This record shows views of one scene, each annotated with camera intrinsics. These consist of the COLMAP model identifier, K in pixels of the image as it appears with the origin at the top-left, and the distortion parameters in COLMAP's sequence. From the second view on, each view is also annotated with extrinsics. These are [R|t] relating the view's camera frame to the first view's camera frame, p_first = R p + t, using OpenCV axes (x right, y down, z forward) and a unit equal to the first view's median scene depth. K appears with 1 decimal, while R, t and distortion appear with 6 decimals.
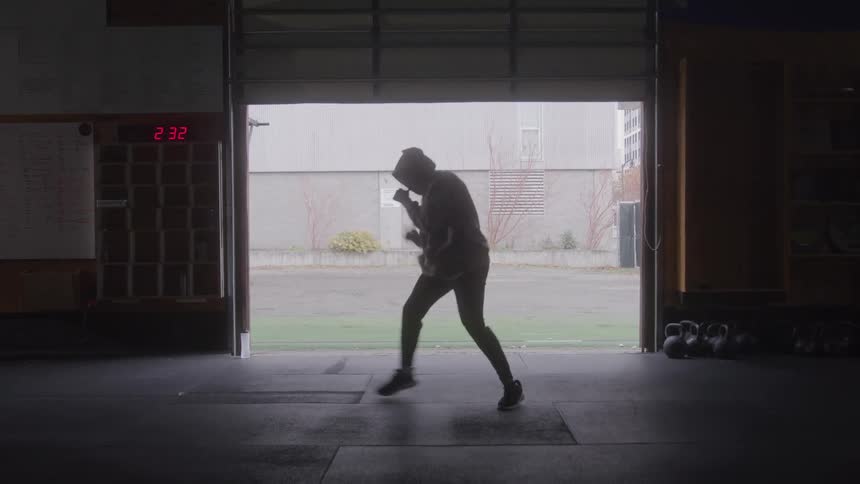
lens RADIAL K [[963.8, 0, 430.0], [0, 963.8, 242.0], [0, 0, 1]] dist [-0.061007, 0.004687]
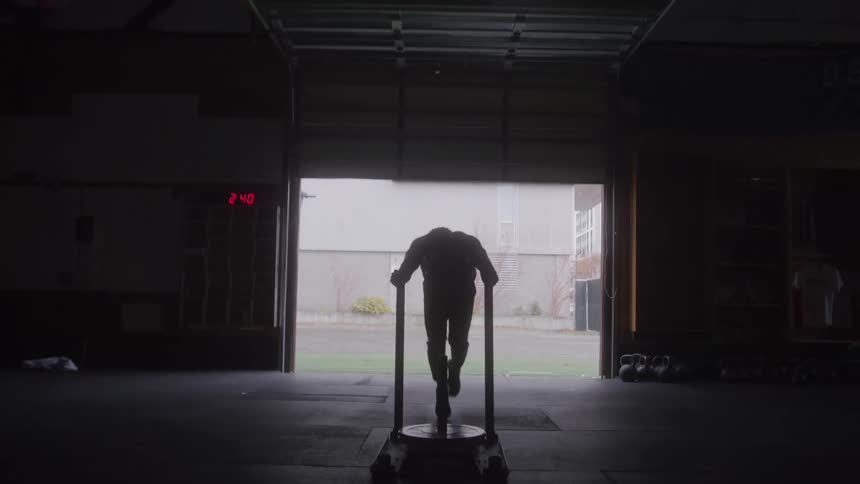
lens RADIAL K [[743.3, 0, 430.0], [0, 743.3, 242.0], [0, 0, 1]] dist [-0.088745, 0.002249]
pose [[0.999632, 0.026618, 0.005140, -0.016999], [-0.025984, 0.994804, -0.098435, 0.035380], [-0.007733, 0.098265, 0.995130, 0.005754]]
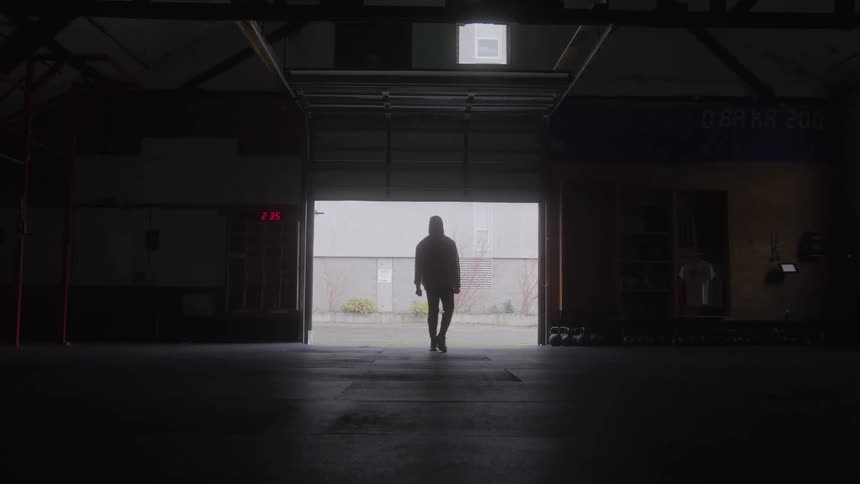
lens RADIAL K [[739.0, 0, 430.0], [0, 739.0, 242.0], [0, 0, 1]] dist [-0.086938, 0.000386]
pose [[0.999506, 0.016735, 0.026614, -0.013342], [-0.013773, 0.994071, -0.107856, 0.072016], [-0.028262, 0.107437, 0.993810, -0.328246]]
